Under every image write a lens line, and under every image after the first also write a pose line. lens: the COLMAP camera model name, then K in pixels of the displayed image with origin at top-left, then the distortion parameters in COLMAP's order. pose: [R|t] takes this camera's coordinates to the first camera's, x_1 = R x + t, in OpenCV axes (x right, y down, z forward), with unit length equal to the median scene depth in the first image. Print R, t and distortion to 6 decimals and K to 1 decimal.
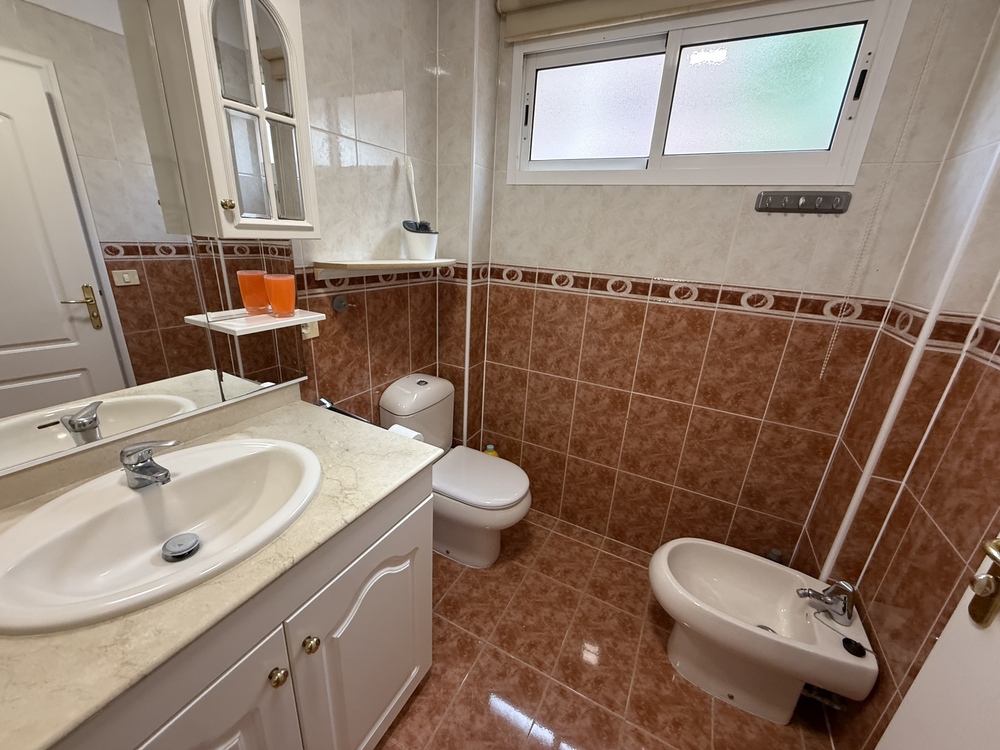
lens RADIAL K [[399.2, 0, 496.2], [0, 399.2, 374.7], [0, 0, 1]] dist [-0.000367, -0.000218]
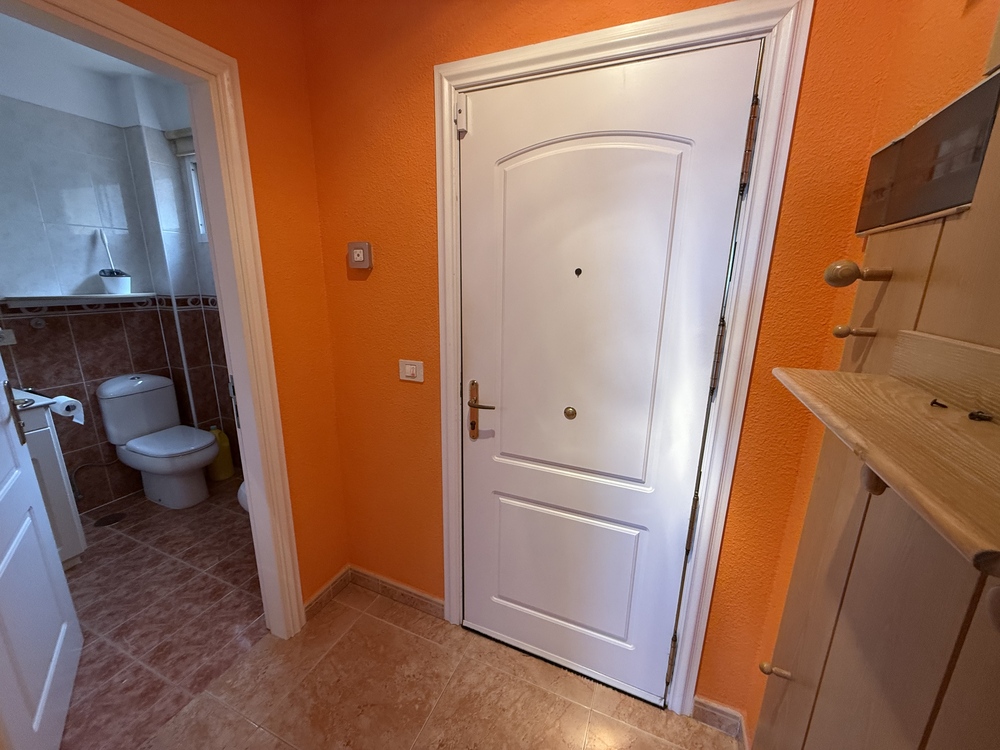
lens RADIAL K [[399.2, 0, 496.2], [0, 399.2, 374.7], [0, 0, 1]] dist [-0.000367, -0.000218]
pose [[0.997080, -0.057010, 0.050807, 1.213684], [0.061494, 0.993899, -0.091563, 0.255598], [-0.045277, 0.094420, 0.994502, -0.565764]]
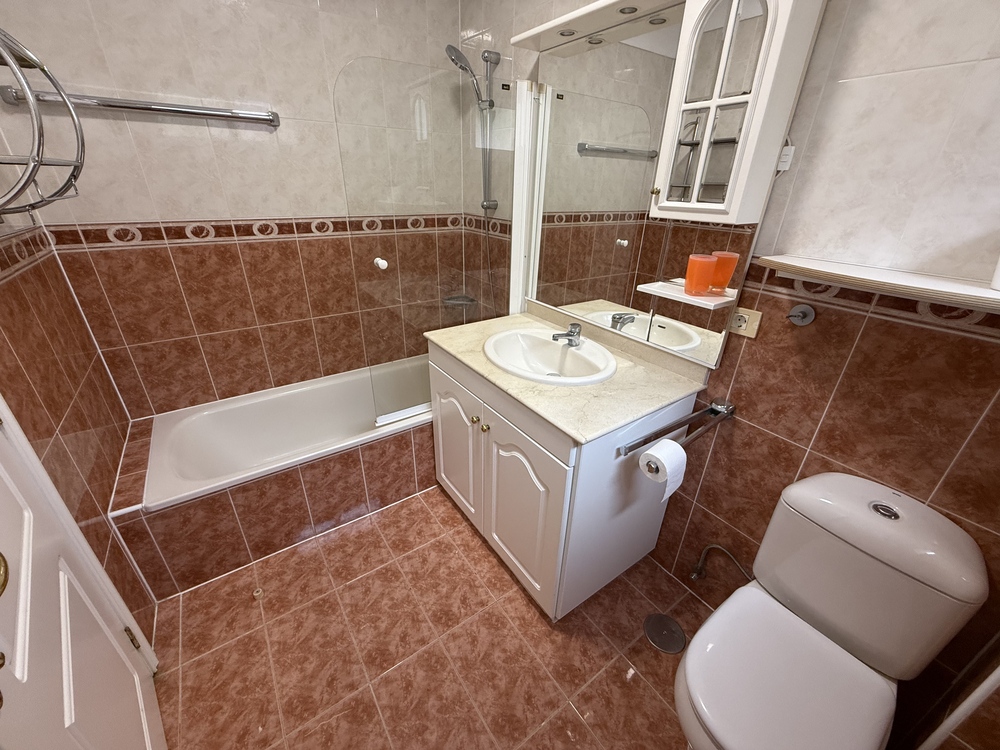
lens RADIAL K [[399.2, 0, 496.2], [0, 399.2, 374.7], [0, 0, 1]] dist [-0.000367, -0.000218]
pose [[-0.460941, 0.330843, -0.823454, 0.510522], [-0.334643, 0.794605, 0.506574, -0.259696], [0.821917, 0.509063, -0.255552, 0.721768]]
